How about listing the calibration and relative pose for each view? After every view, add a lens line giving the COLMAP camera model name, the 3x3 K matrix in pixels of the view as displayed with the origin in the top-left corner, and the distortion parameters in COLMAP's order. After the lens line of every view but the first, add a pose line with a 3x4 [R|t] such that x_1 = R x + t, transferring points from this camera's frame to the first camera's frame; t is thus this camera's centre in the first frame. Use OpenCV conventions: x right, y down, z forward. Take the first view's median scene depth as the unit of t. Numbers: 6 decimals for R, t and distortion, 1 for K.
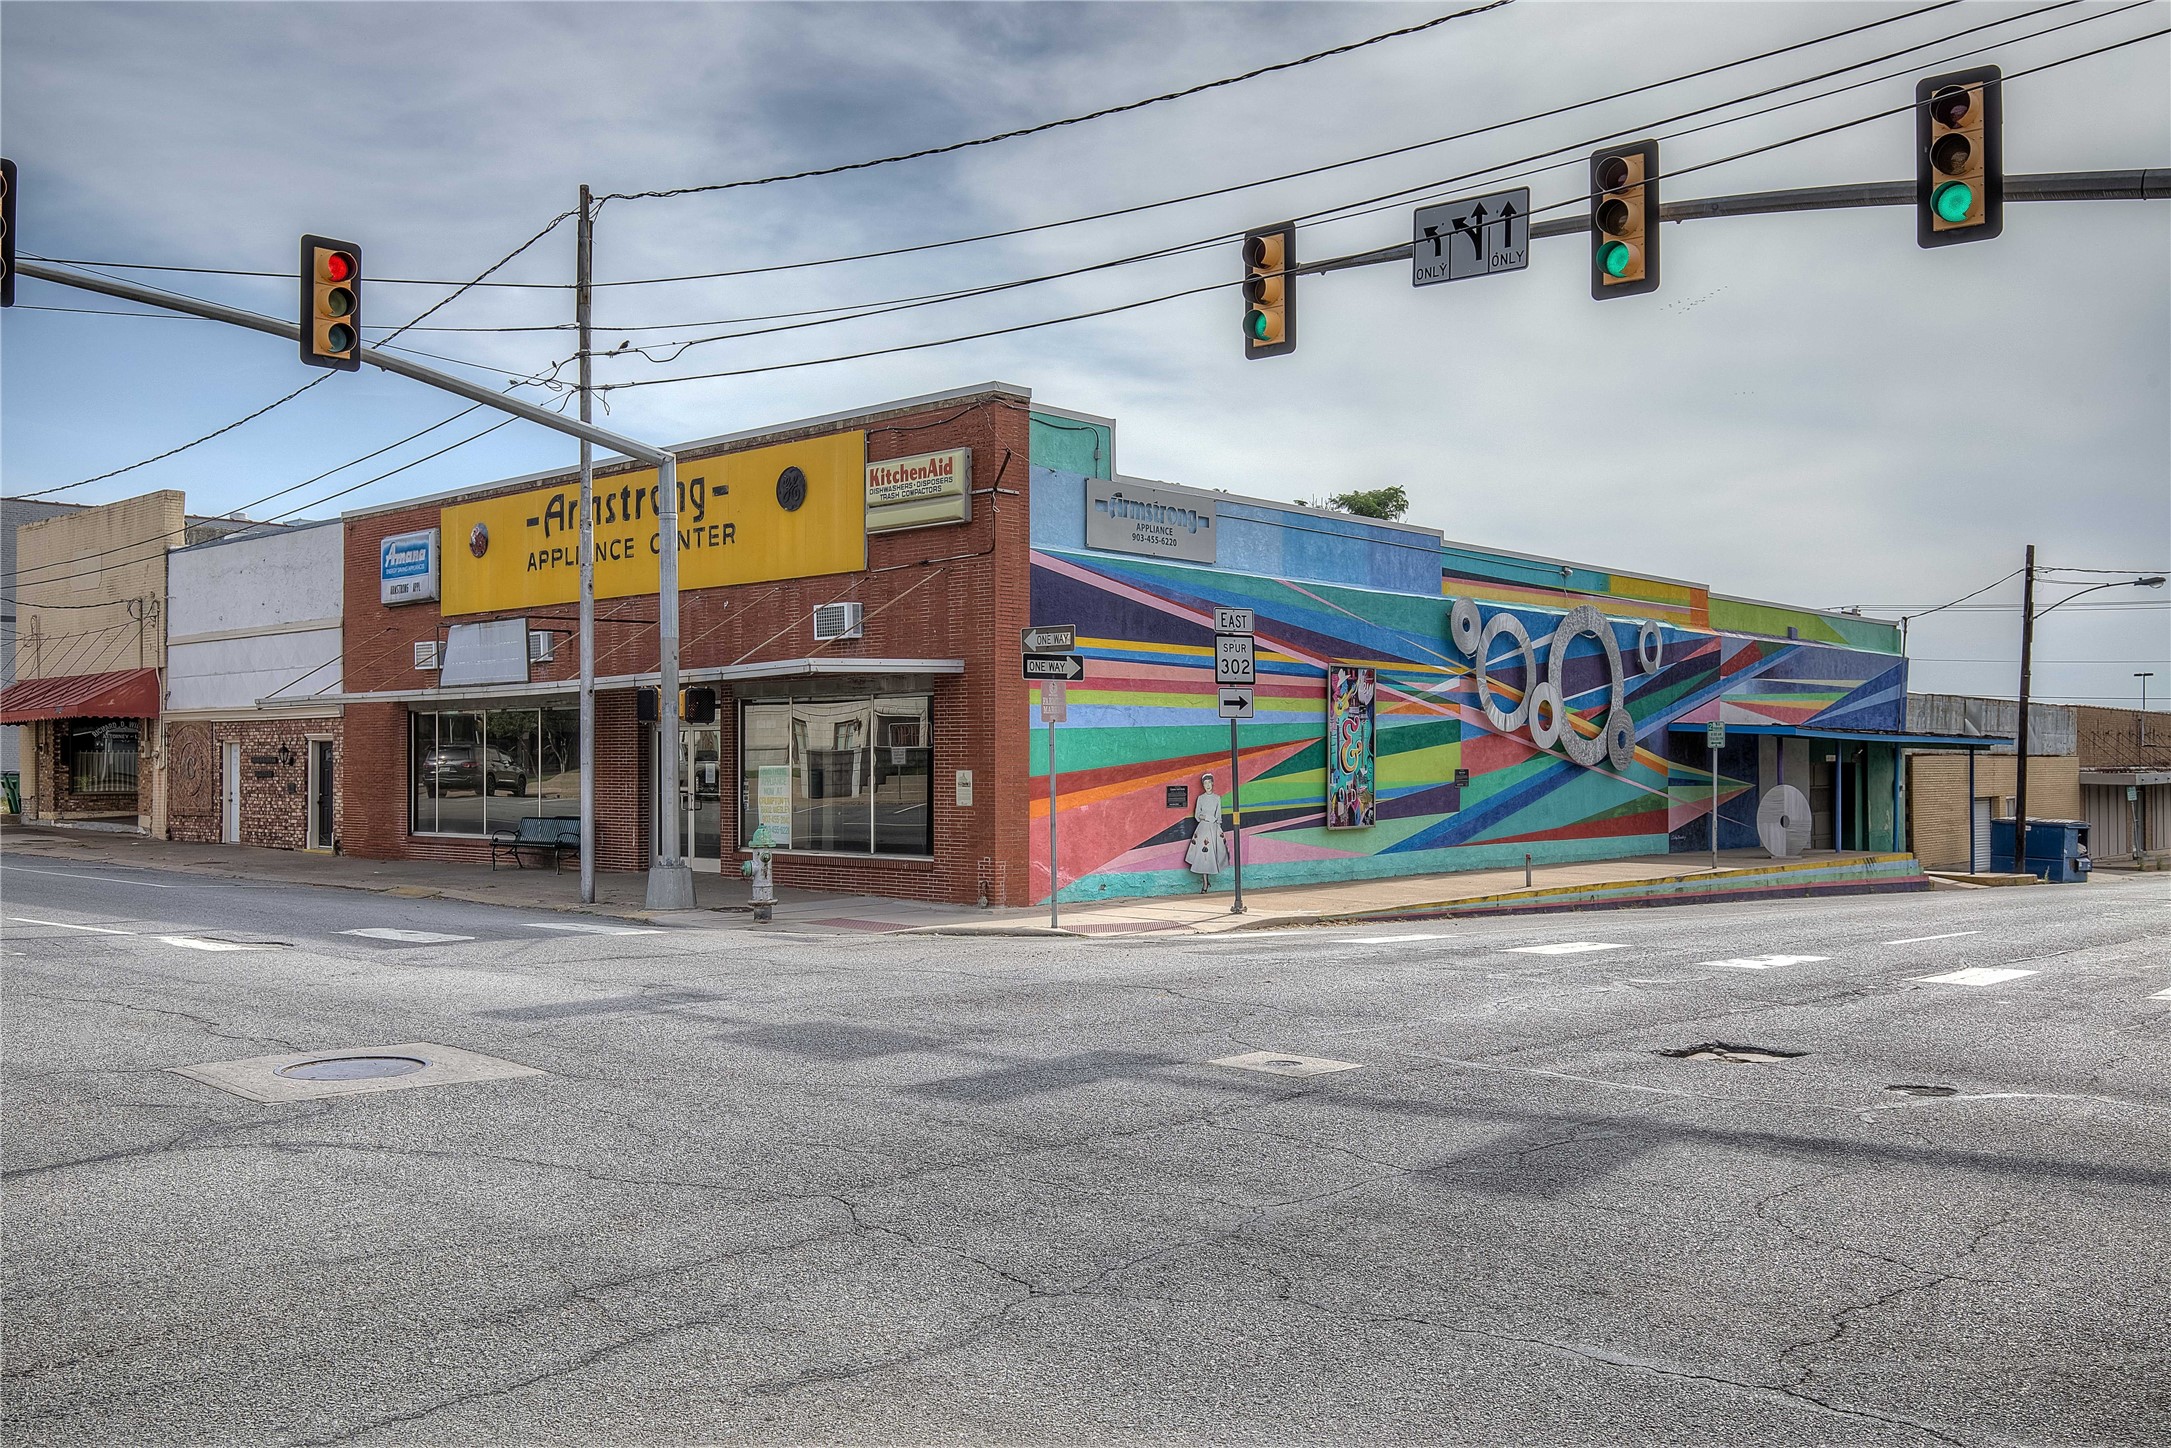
lens RADIAL K [[1861.6, 0, 1089.4], [0, 1861.6, 717.4], [0, 0, 1]] dist [-0.010579, 0.006670]
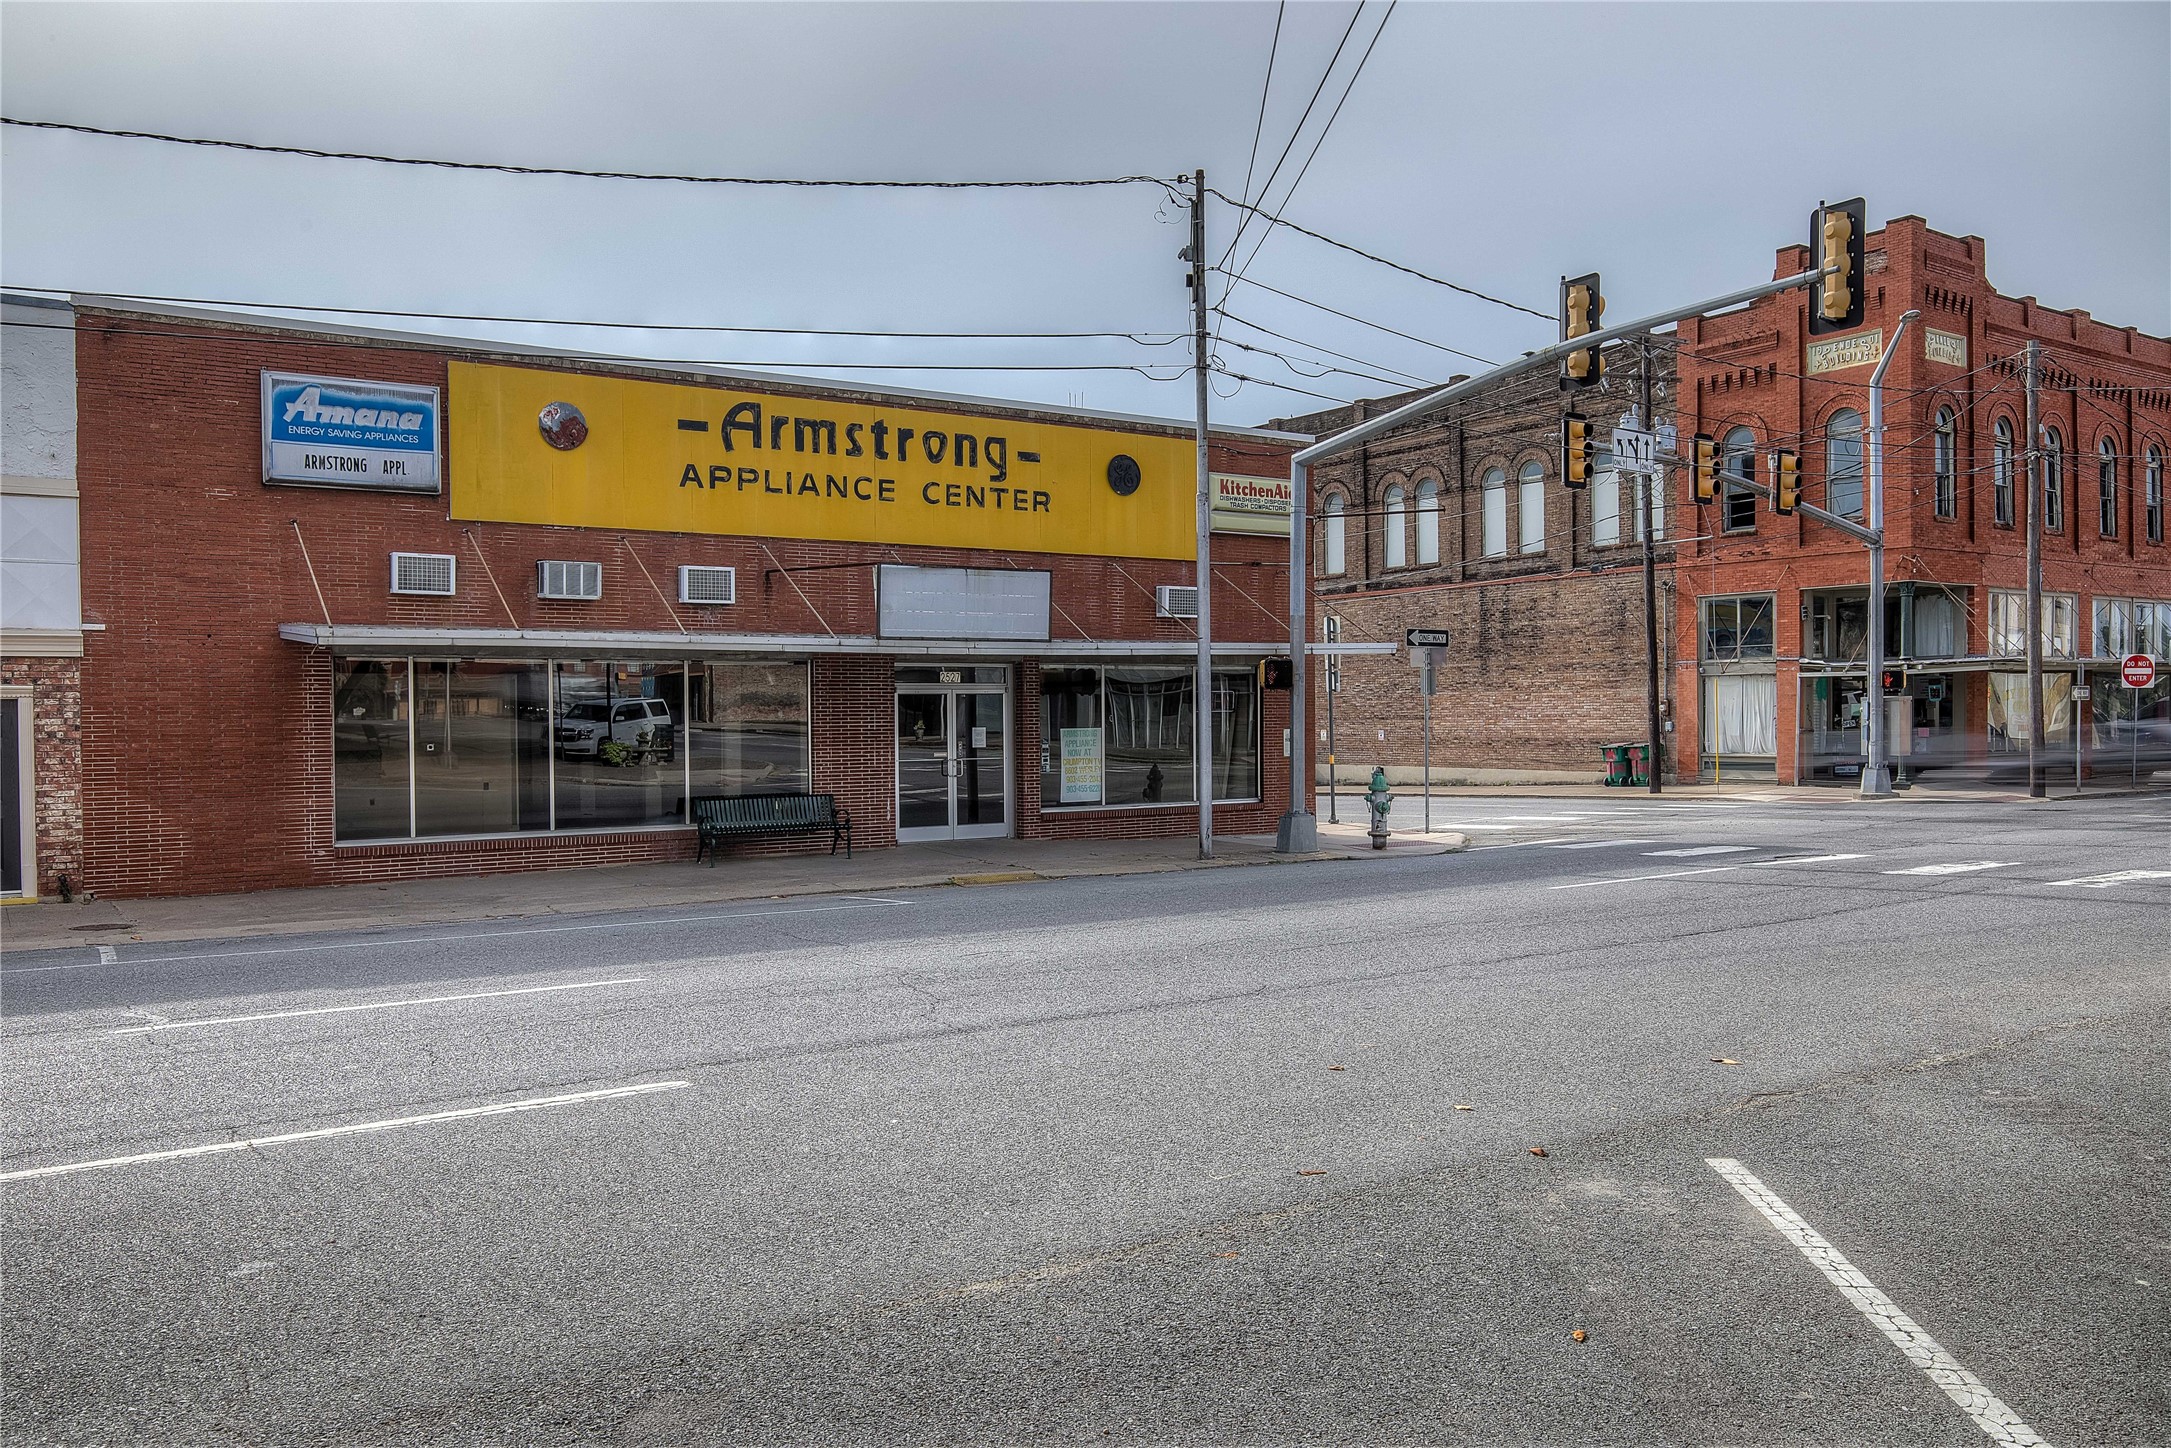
lens RADIAL K [[1622.0, 0, 1088.3], [0, 1622.0, 715.1], [0, 0, 1]] dist [-0.000030, 0.005572]
pose [[0.243841, -0.003933, 0.969807, -0.989953], [-0.017734, 0.999806, 0.008514, 0.009721], [-0.969653, -0.019275, 0.243724, 0.711543]]
